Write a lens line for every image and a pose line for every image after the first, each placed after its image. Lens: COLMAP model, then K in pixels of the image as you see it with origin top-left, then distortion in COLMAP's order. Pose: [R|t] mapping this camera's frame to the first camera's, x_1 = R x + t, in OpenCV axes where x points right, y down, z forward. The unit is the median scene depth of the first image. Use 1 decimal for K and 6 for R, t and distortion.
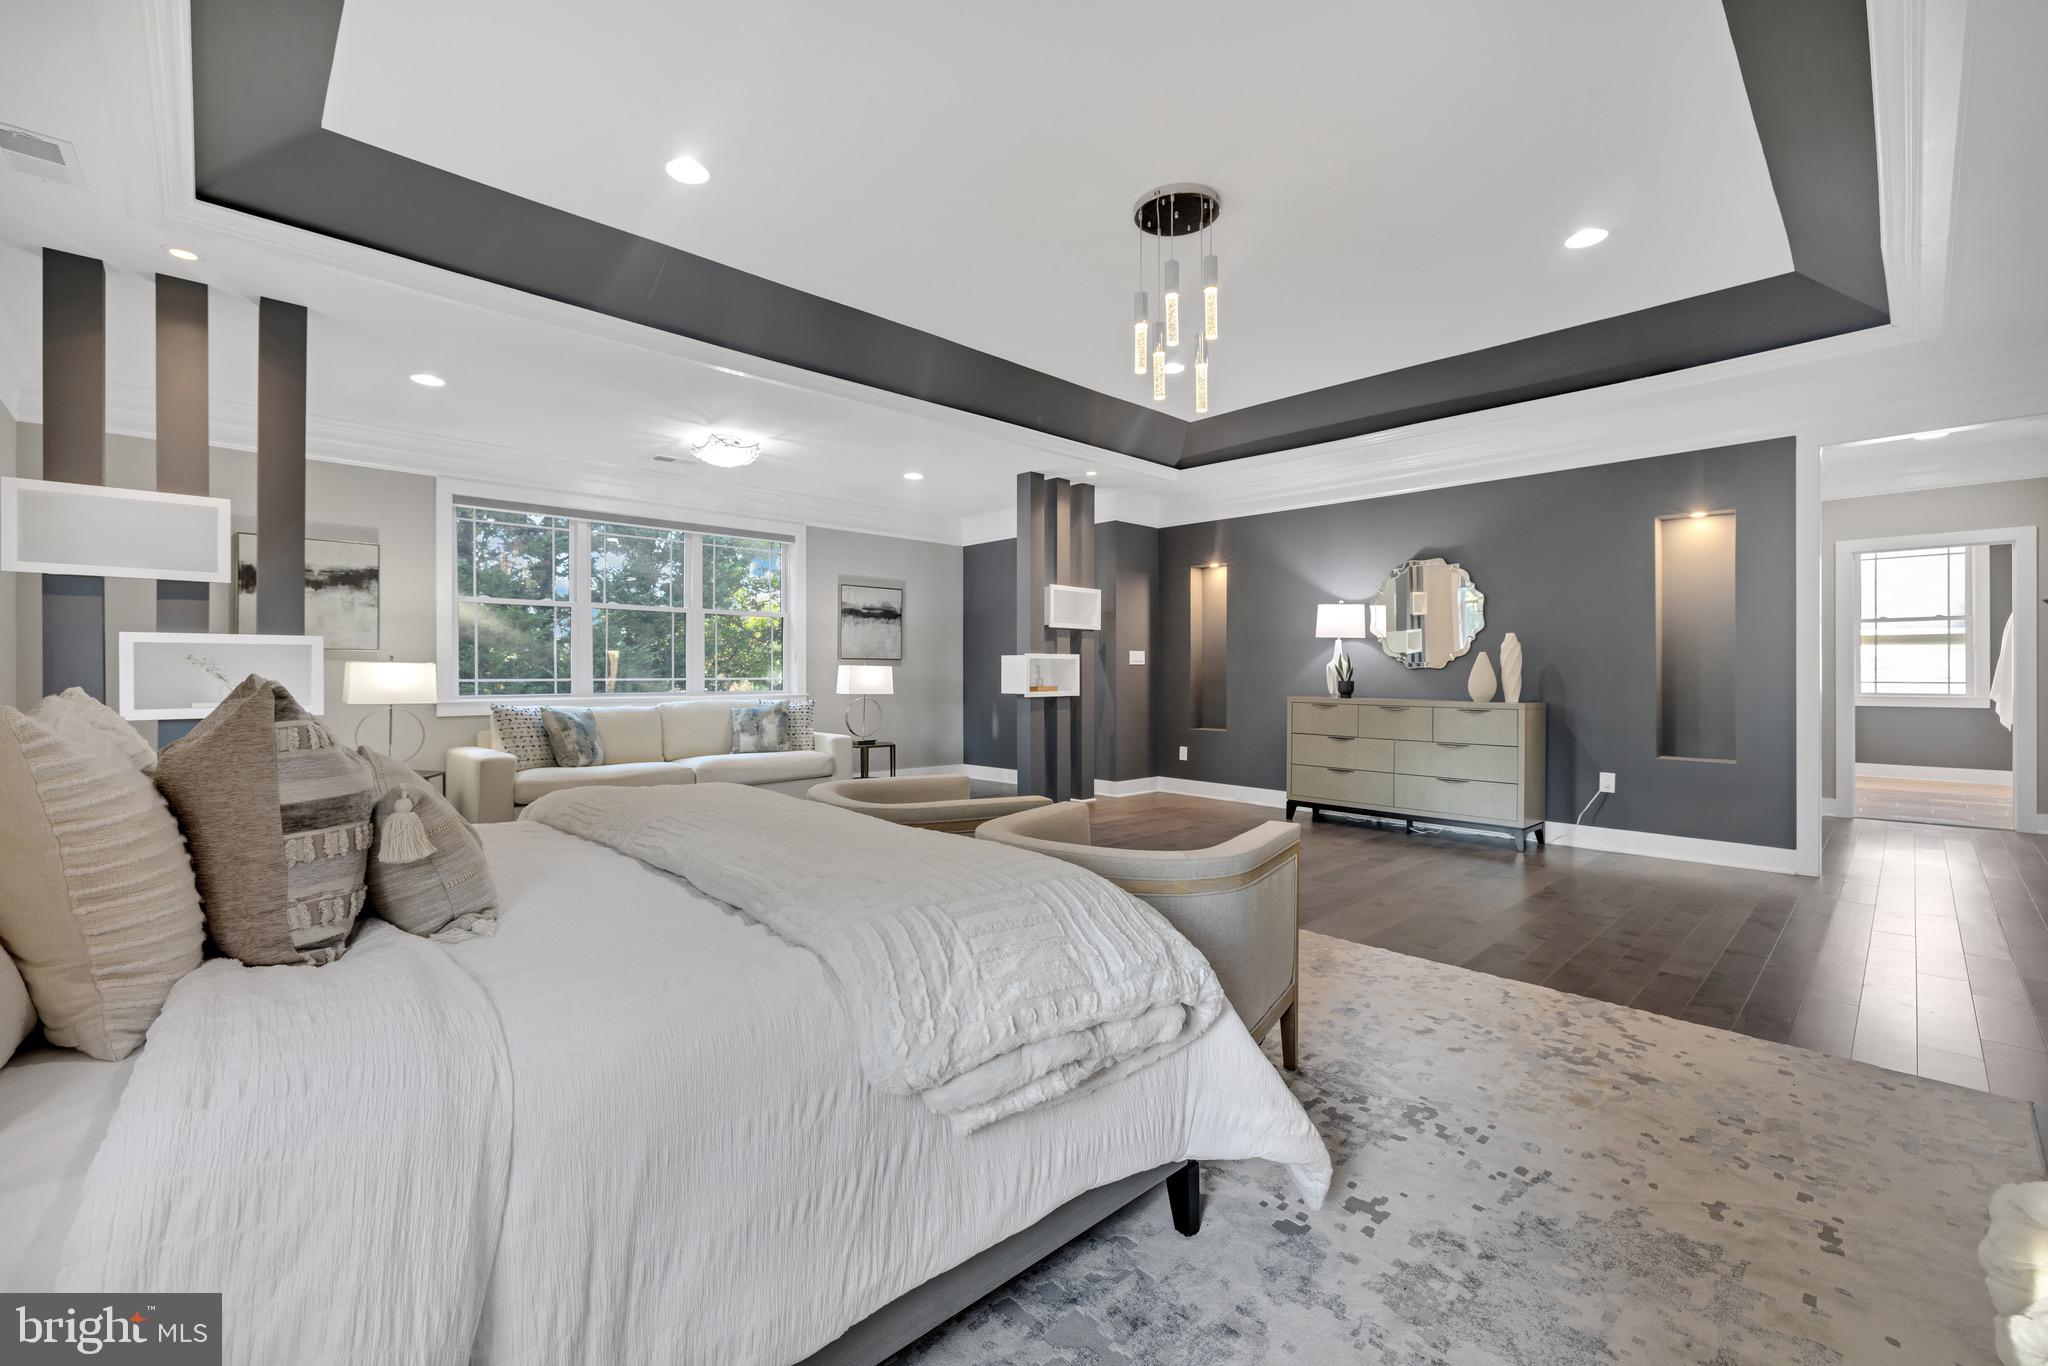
lens RADIAL K [[820.5, 0, 1024.0], [0, 820.5, 683.0], [0, 0, 1]] dist [0.021933, 0.000112]
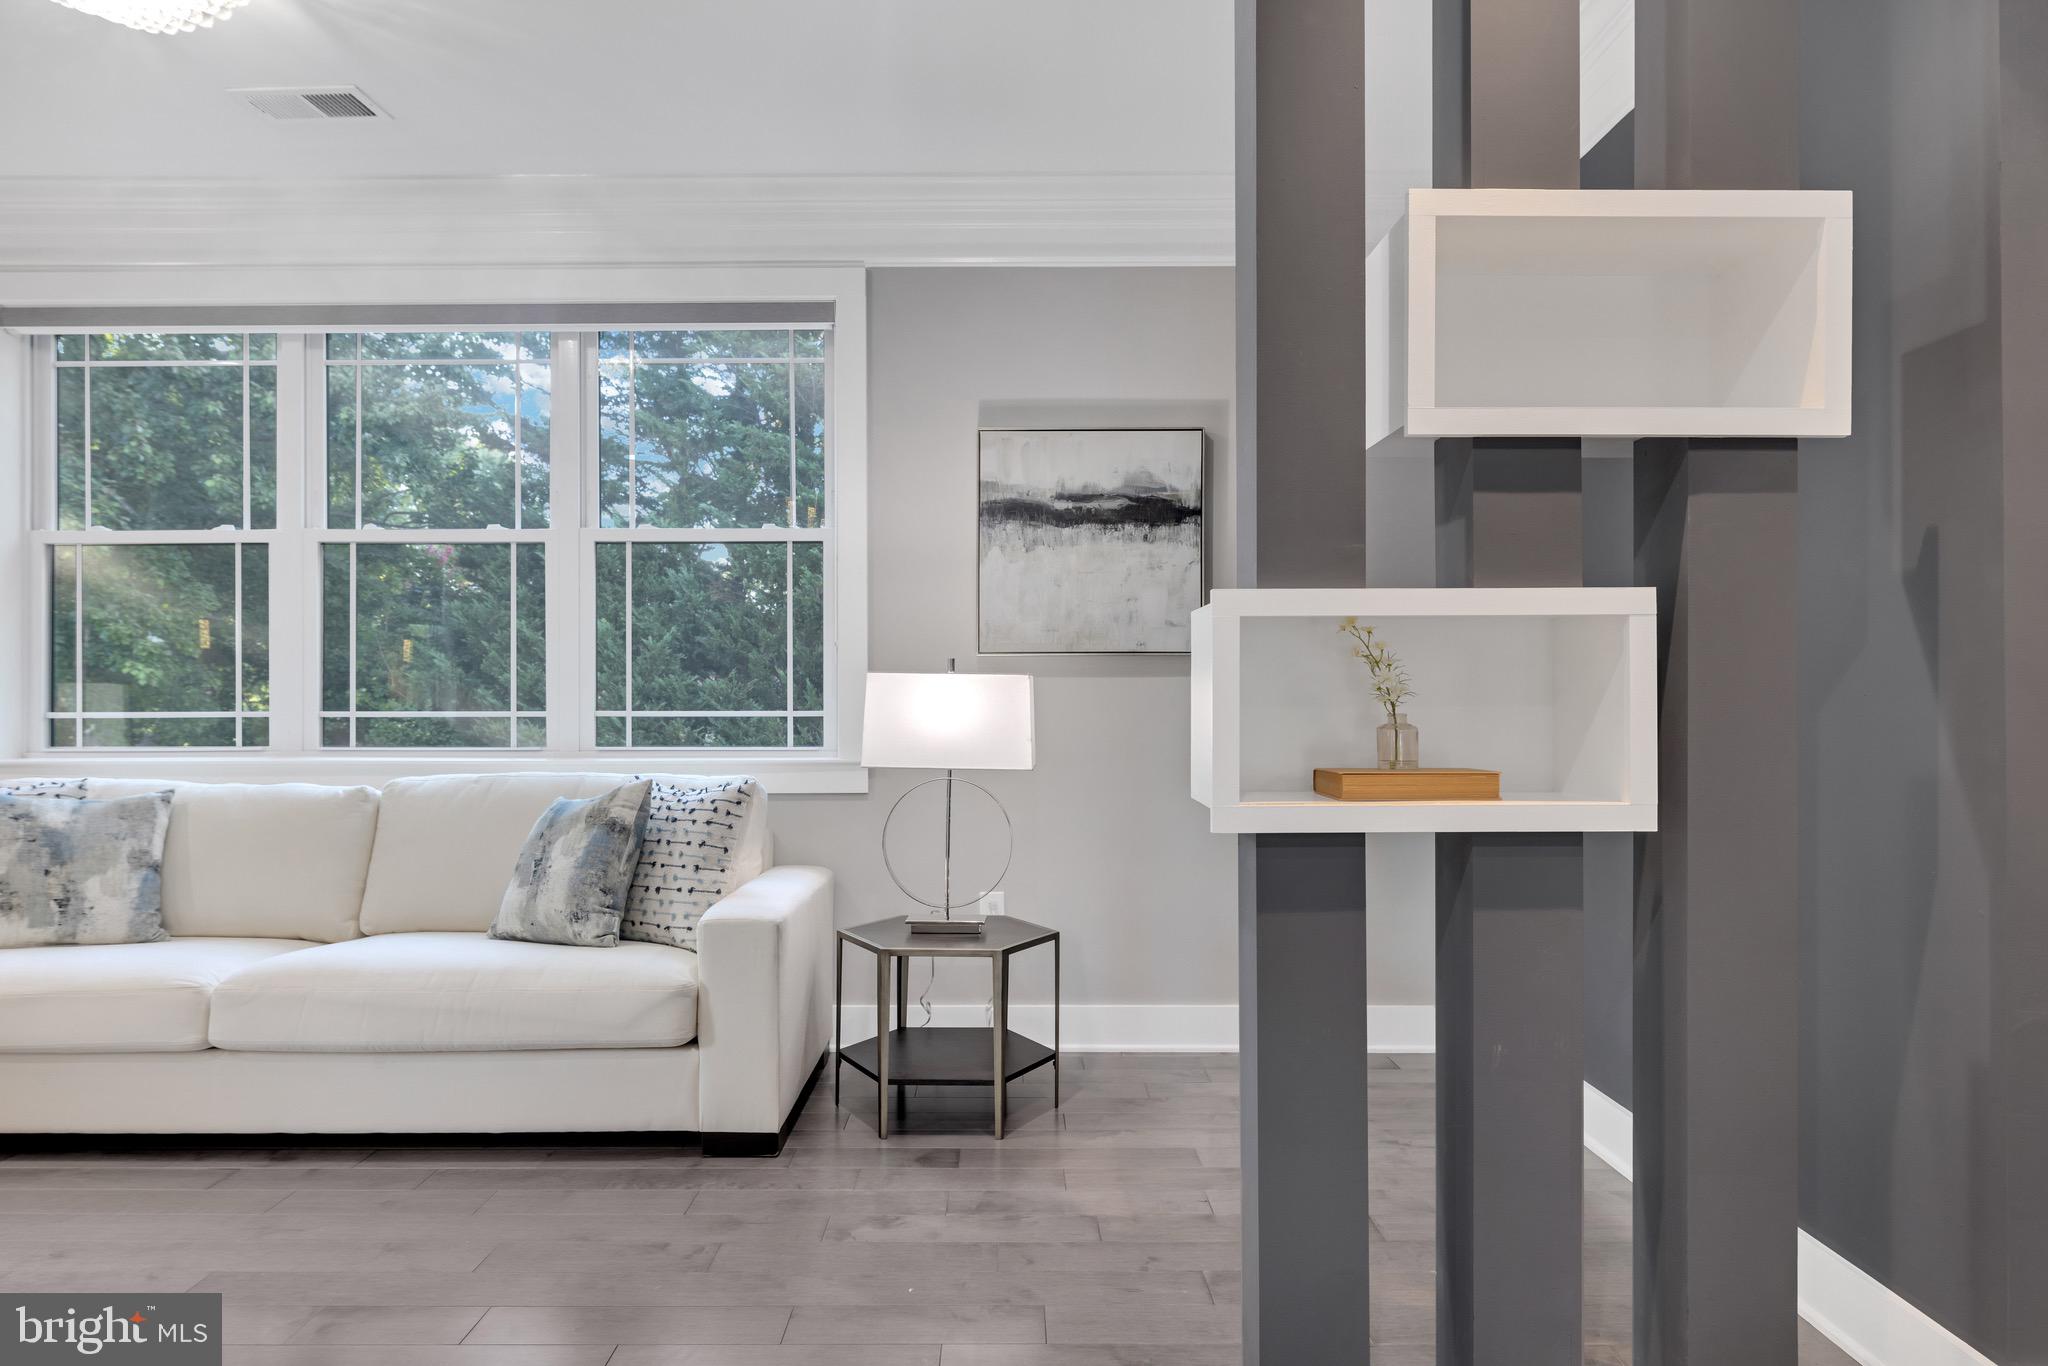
lens RADIAL K [[1272.9, 0, 987.7], [0, 1272.9, 699.9], [0, 0, 1]] dist [-0.009038, -0.001435]
pose [[0.712501, -0.001070, -0.701670, 0.168002], [-0.009471, 0.999893, -0.011142, -0.007219], [0.701607, 0.014584, 0.712415, 0.788604]]
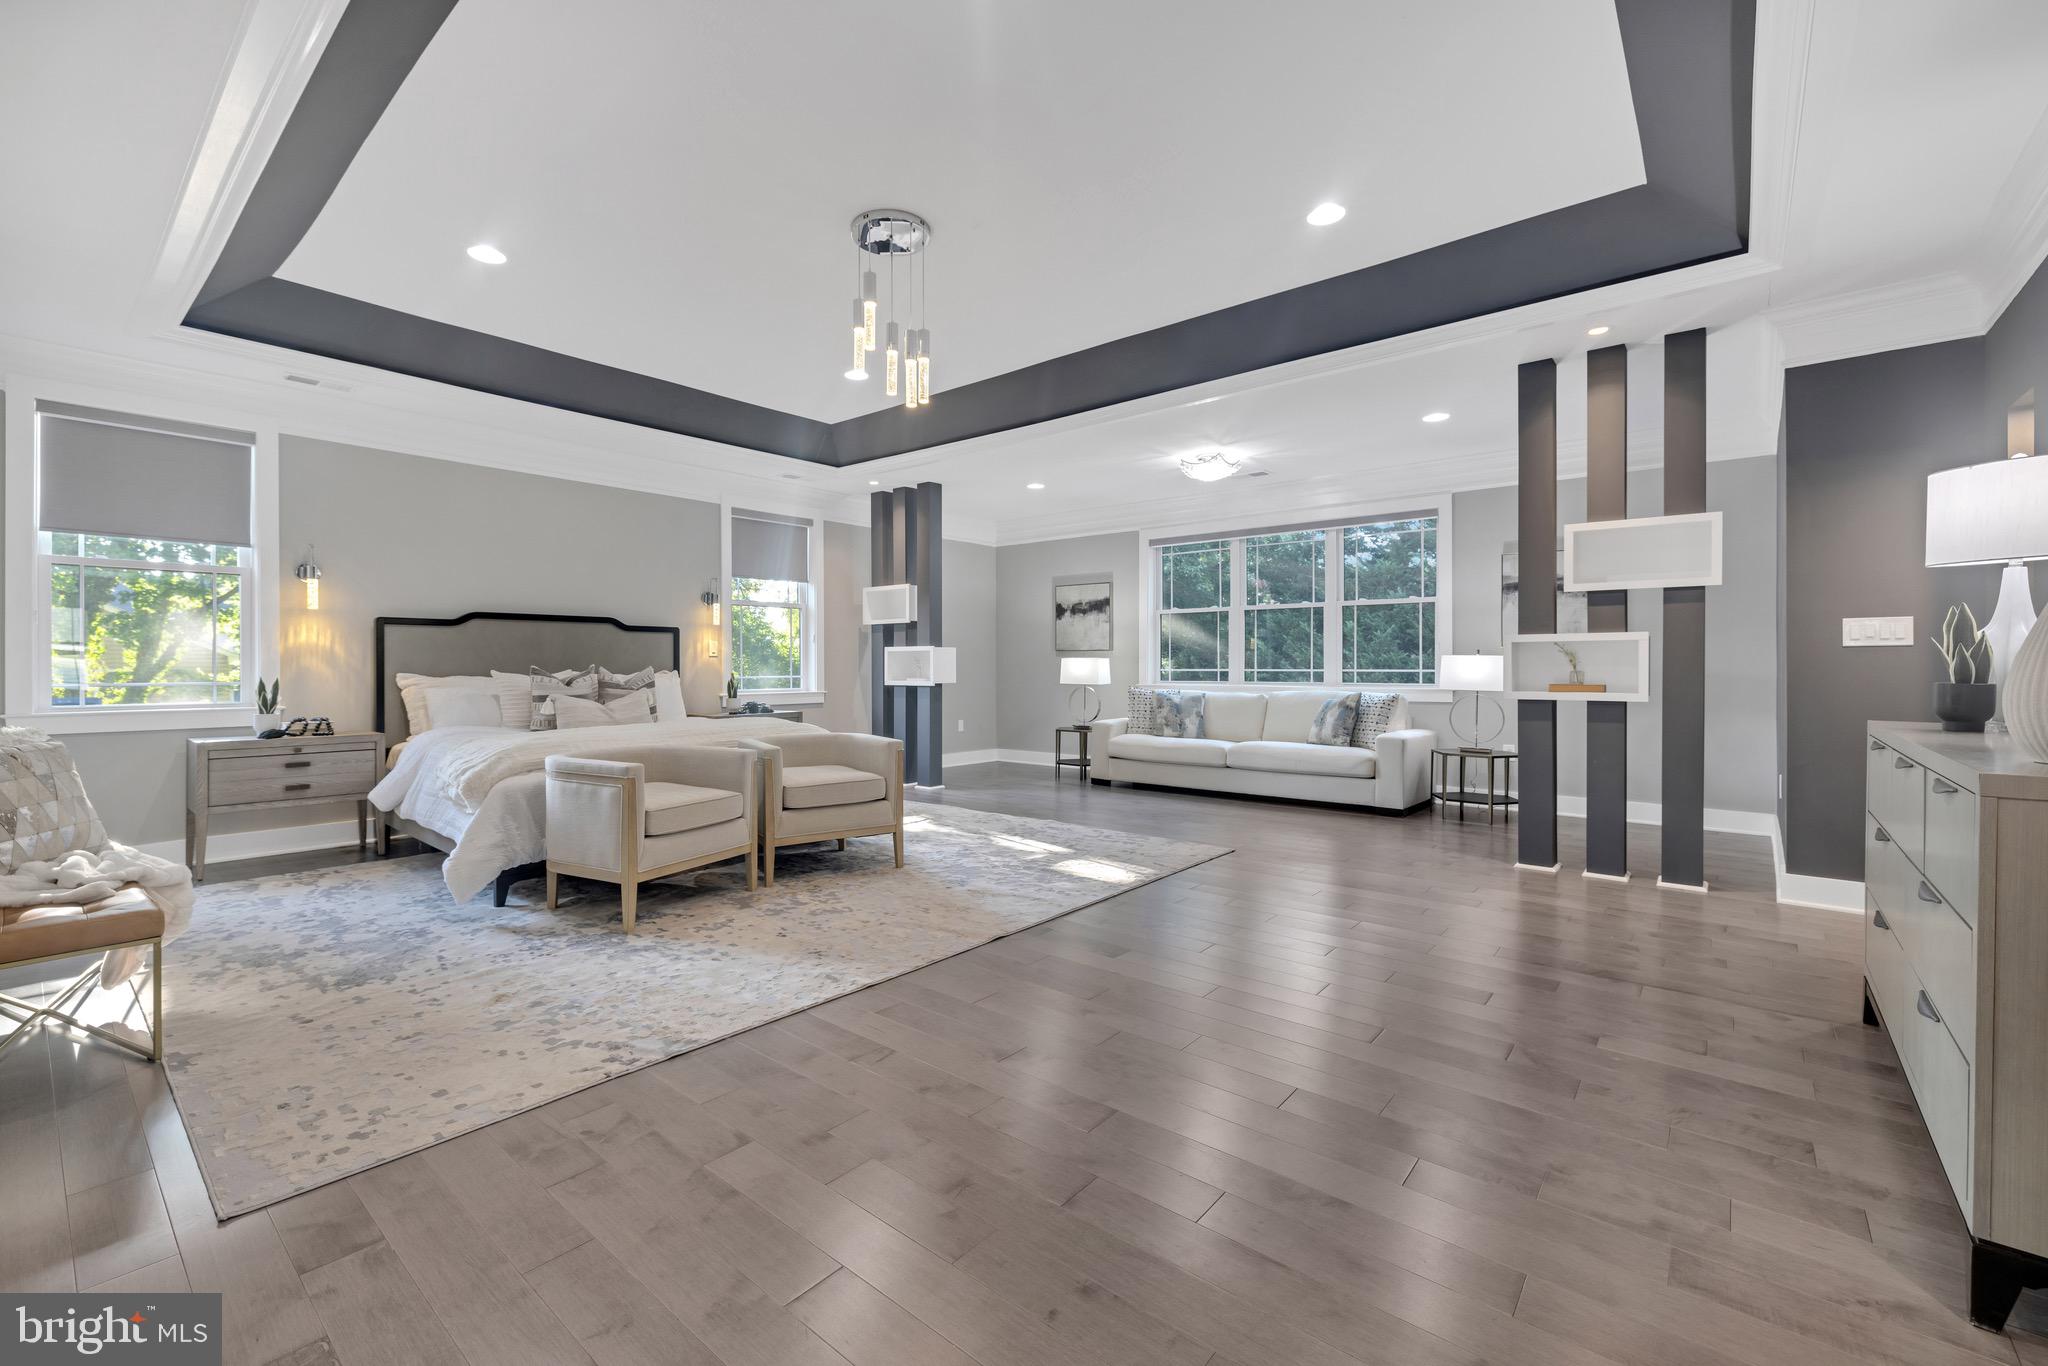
lens RADIAL K [[848.6, 0, 1019.6], [0, 848.6, 671.0], [0, 0, 1]] dist [-0.002500, -0.000136]
pose [[0.125779, 0.004364, -0.992049, 0.665293], [-0.015562, 0.999876, 0.002426, -0.000504], [0.991936, 0.015133, 0.125832, 0.527218]]
